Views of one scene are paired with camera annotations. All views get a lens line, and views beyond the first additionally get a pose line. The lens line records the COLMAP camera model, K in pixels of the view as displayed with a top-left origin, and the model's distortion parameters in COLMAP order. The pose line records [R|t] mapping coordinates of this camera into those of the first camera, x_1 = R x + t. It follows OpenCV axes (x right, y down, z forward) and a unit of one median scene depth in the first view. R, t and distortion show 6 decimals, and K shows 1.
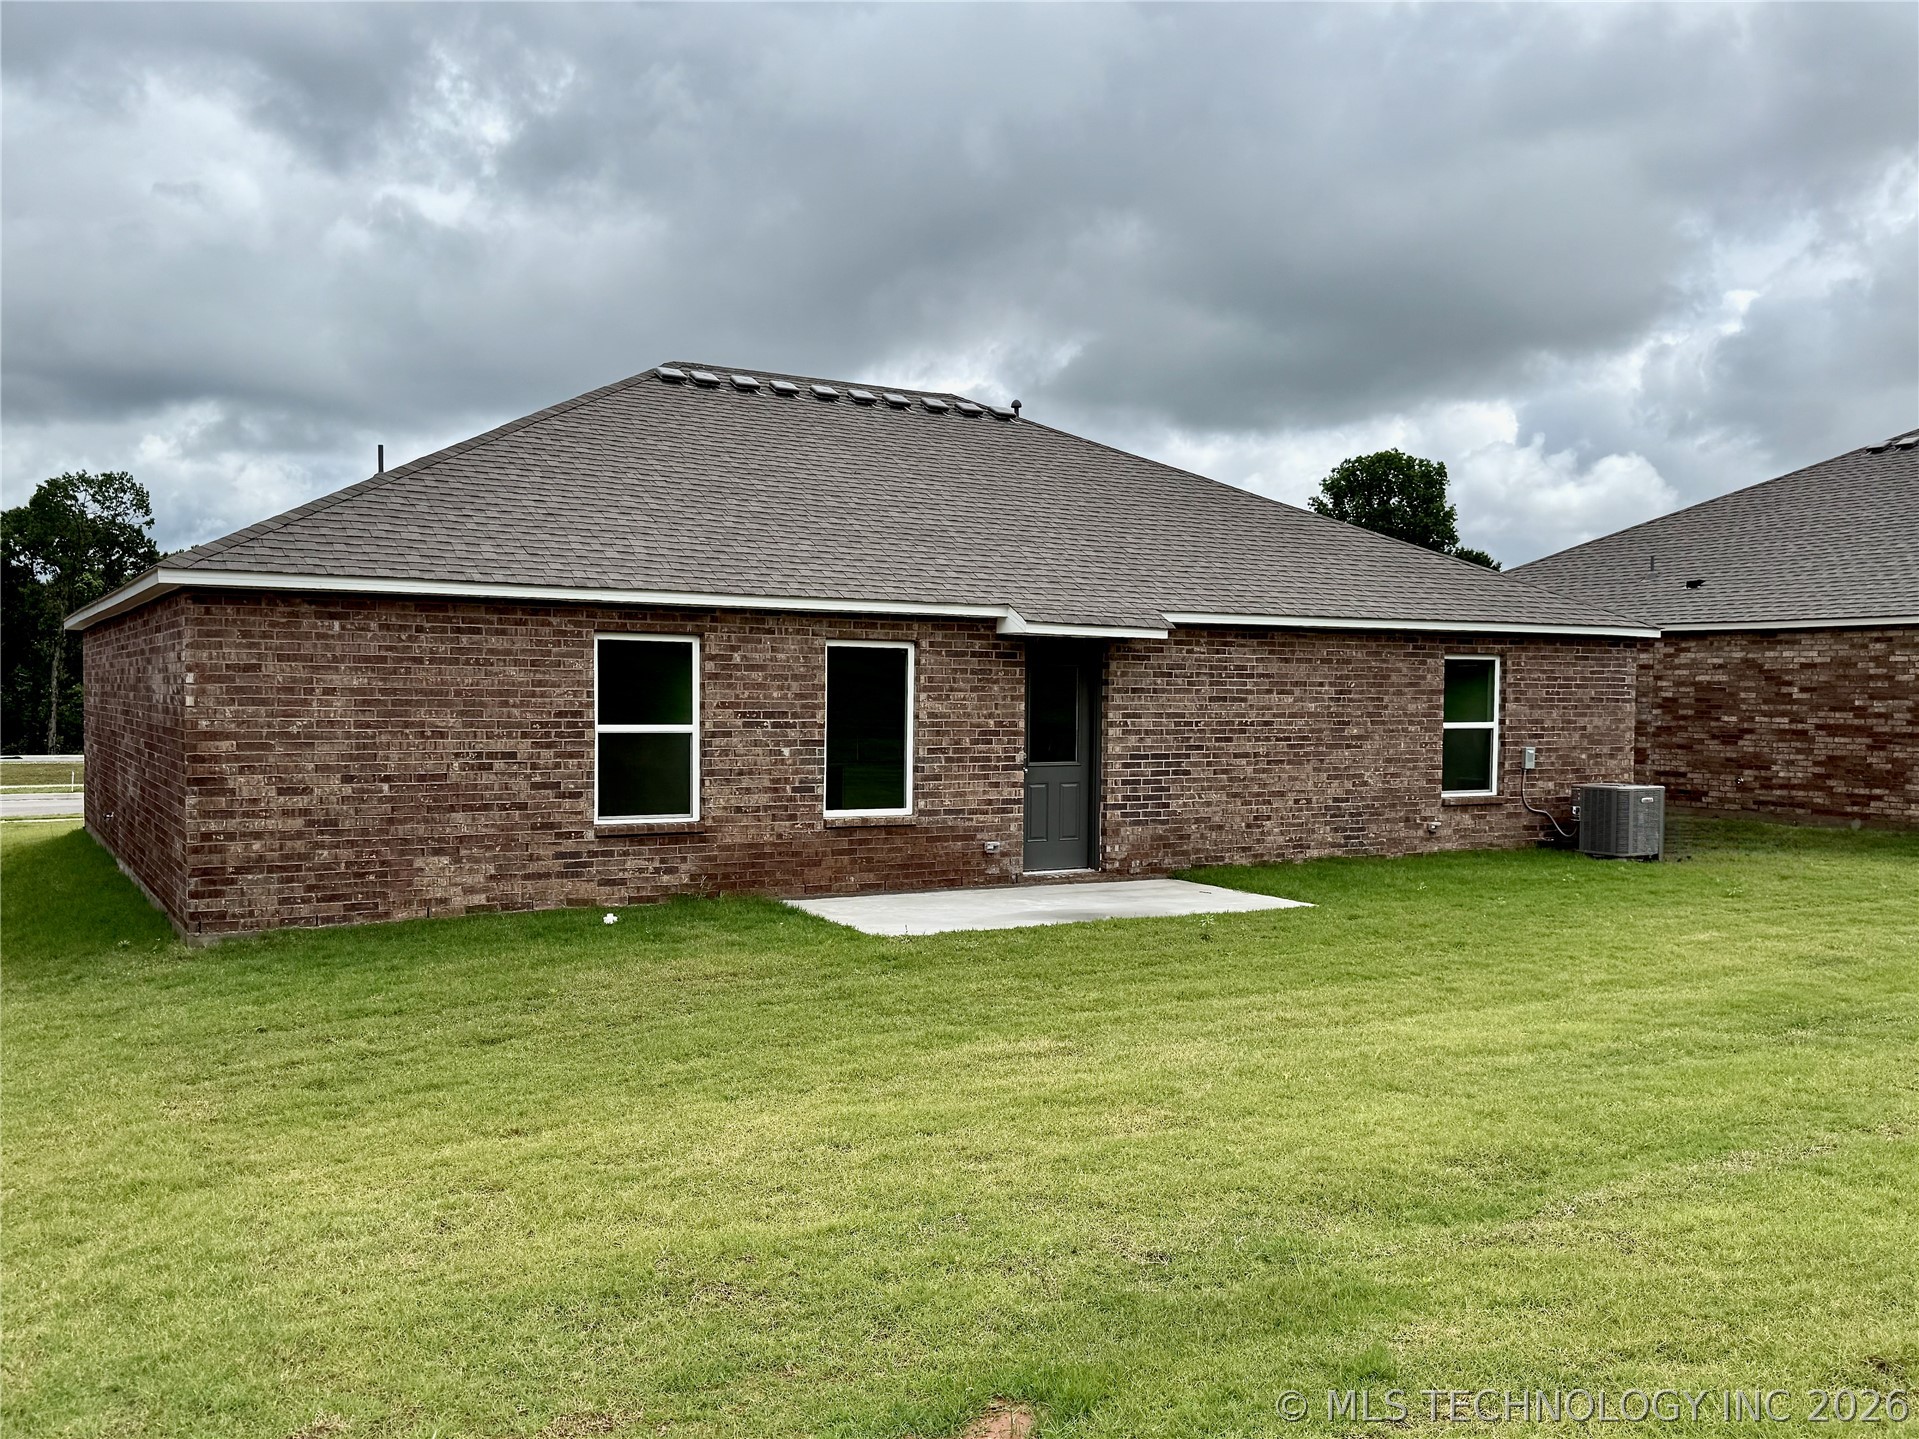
lens RADIAL K [[1657.3, 0, 959.5], [0, 1657.3, 728.6], [0, 0, 1]] dist [0.059370, -0.002964]
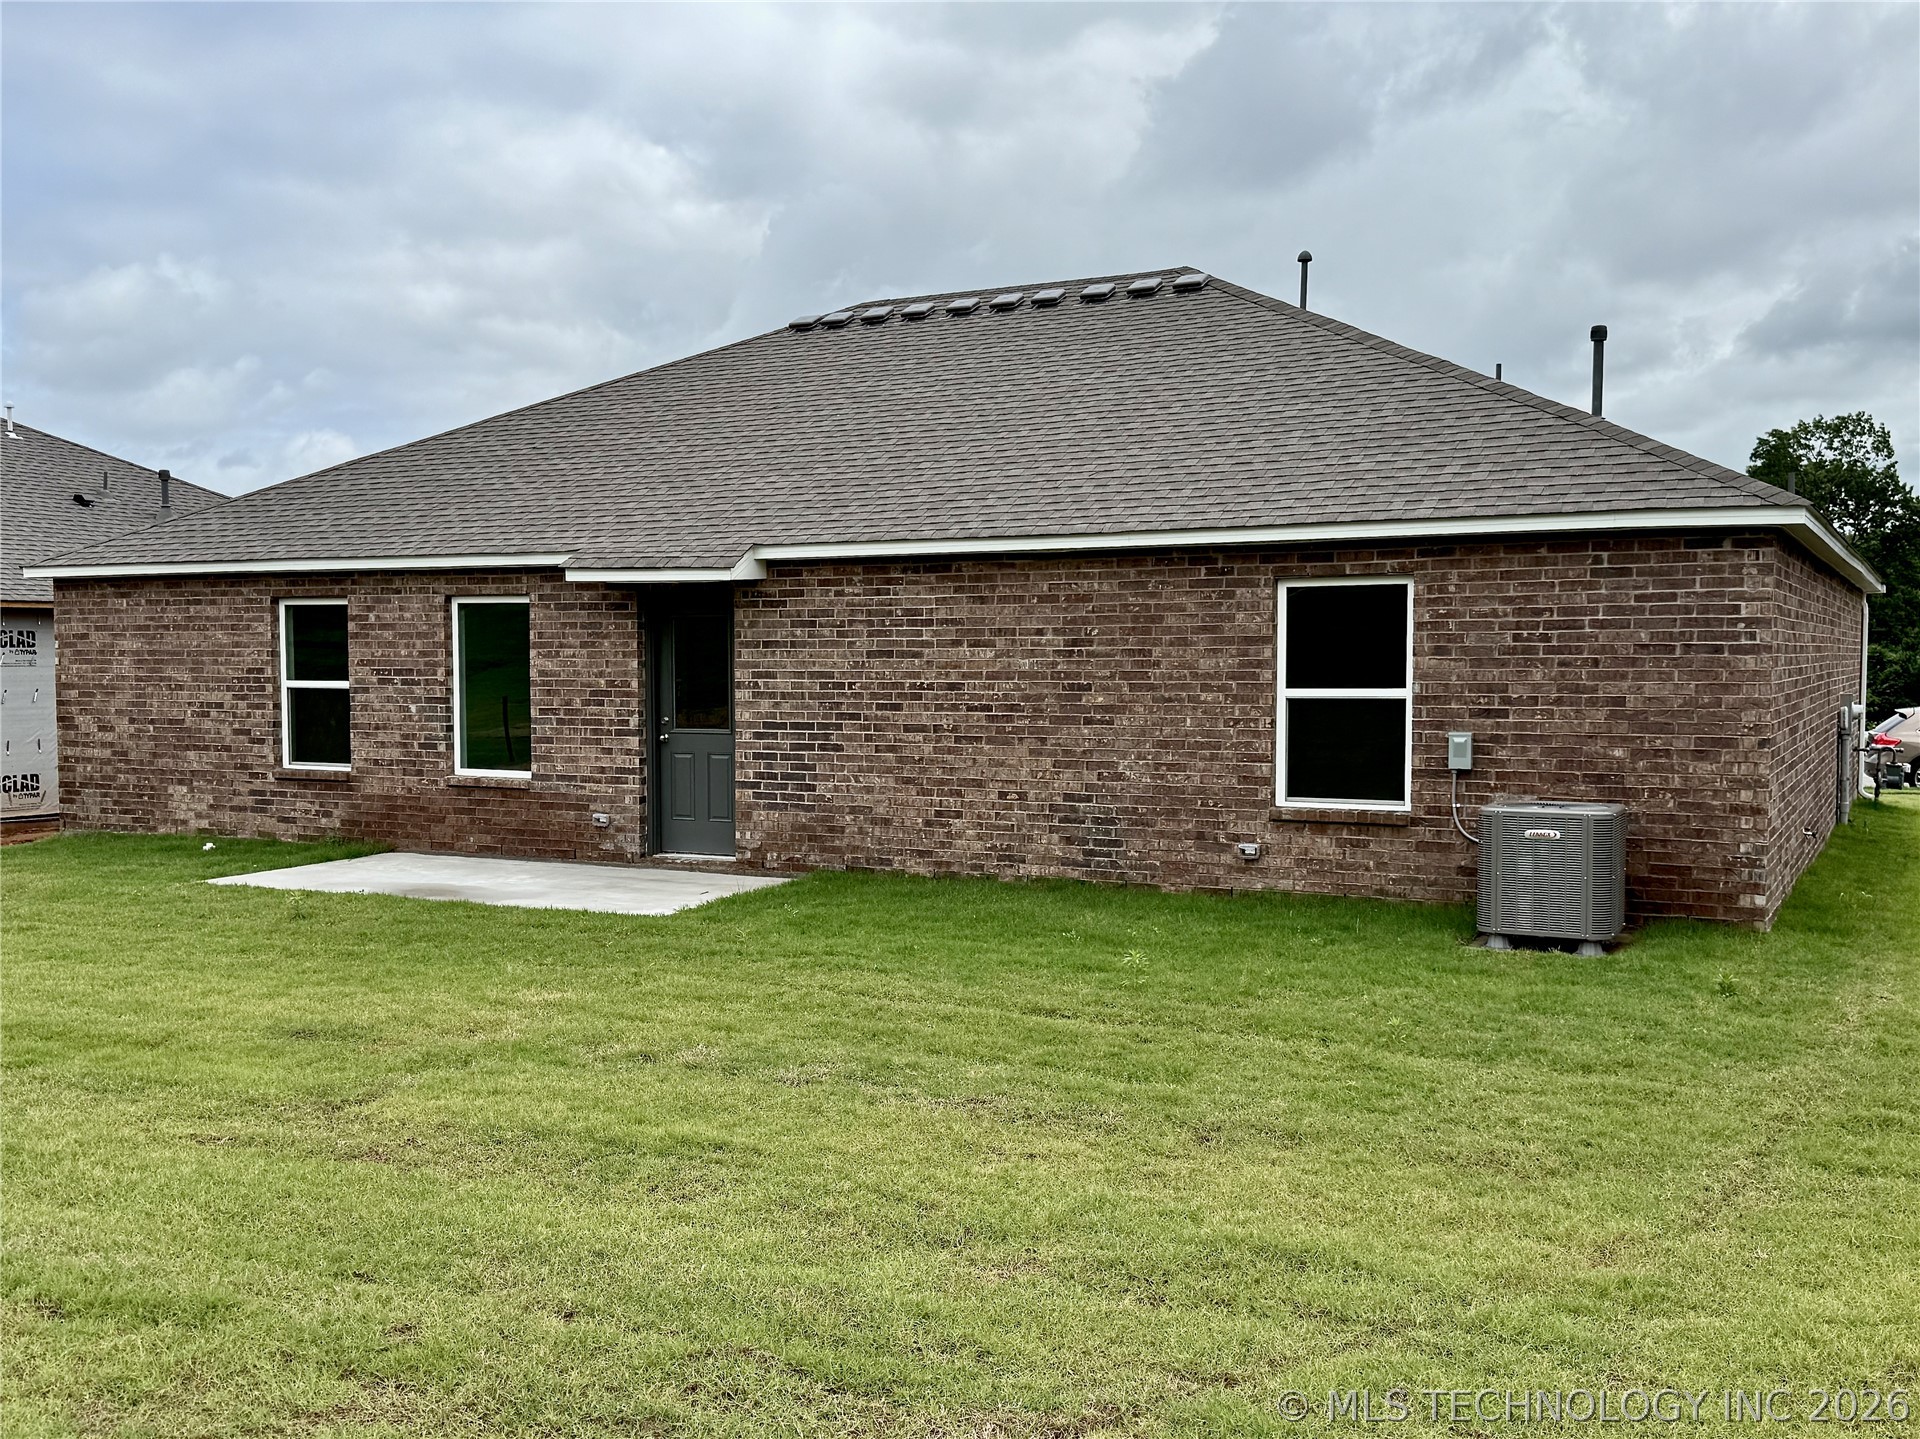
lens RADIAL K [[1848.3, 0, 960.4], [0, 1848.3, 744.3], [0, 0, 1]] dist [0.131001, -0.388218]
pose [[0.536819, 0.032550, -0.843069, 0.950511], [-0.011817, 0.999448, 0.031064, -0.003288], [0.843615, -0.006713, 0.536907, 0.606049]]
